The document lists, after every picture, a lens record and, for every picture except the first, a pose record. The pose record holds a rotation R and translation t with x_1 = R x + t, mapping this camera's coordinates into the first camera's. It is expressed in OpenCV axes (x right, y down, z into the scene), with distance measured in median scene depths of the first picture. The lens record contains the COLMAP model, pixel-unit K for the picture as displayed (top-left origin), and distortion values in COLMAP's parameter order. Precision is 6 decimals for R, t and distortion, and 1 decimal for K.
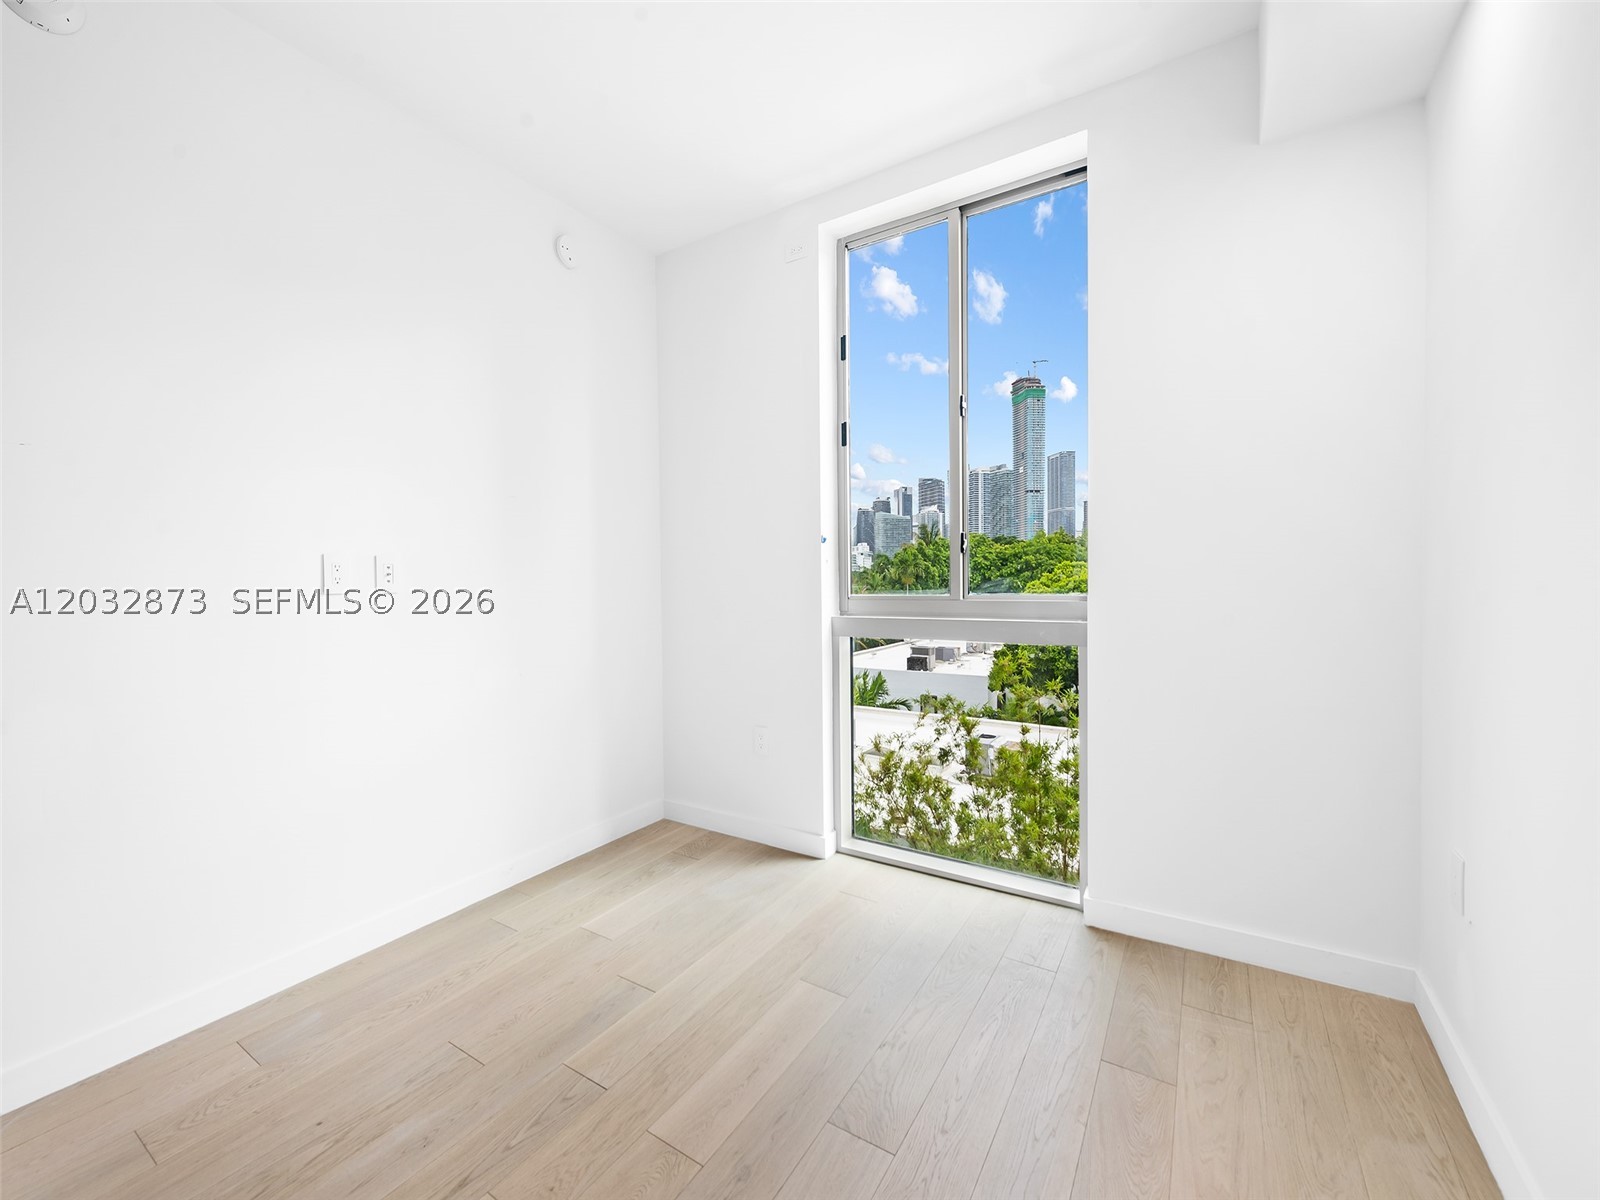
lens RADIAL K [[641.4, 0, 799.2], [0, 641.4, 597.9], [0, 0, 1]] dist [-0.002453, -0.000170]
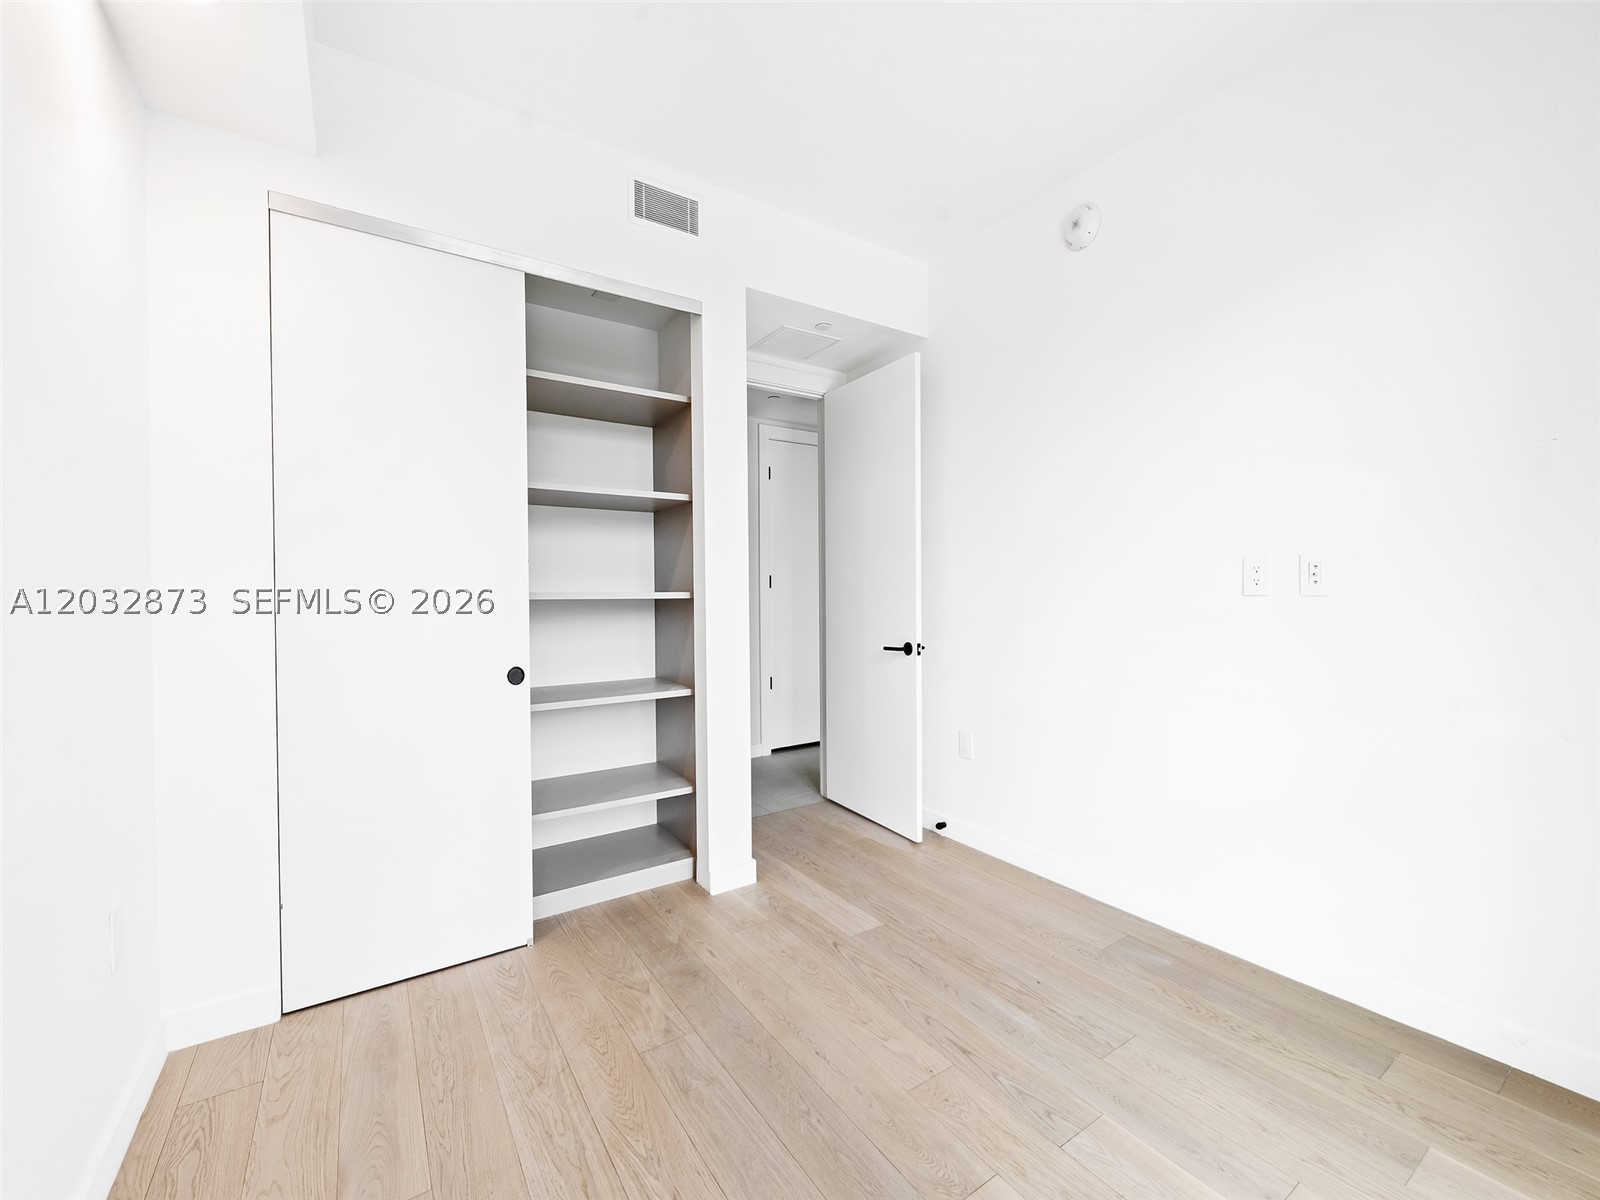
lens RADIAL K [[668.7, 0, 802.4], [0, 668.7, 599.9], [0, 0, 1]] dist [0.001863, -0.000110]
pose [[-0.415574, 0.025250, -0.909209, 0.748926], [-0.000853, 0.999603, 0.028150, -0.039887], [0.909559, 0.012474, -0.415388, 1.128023]]
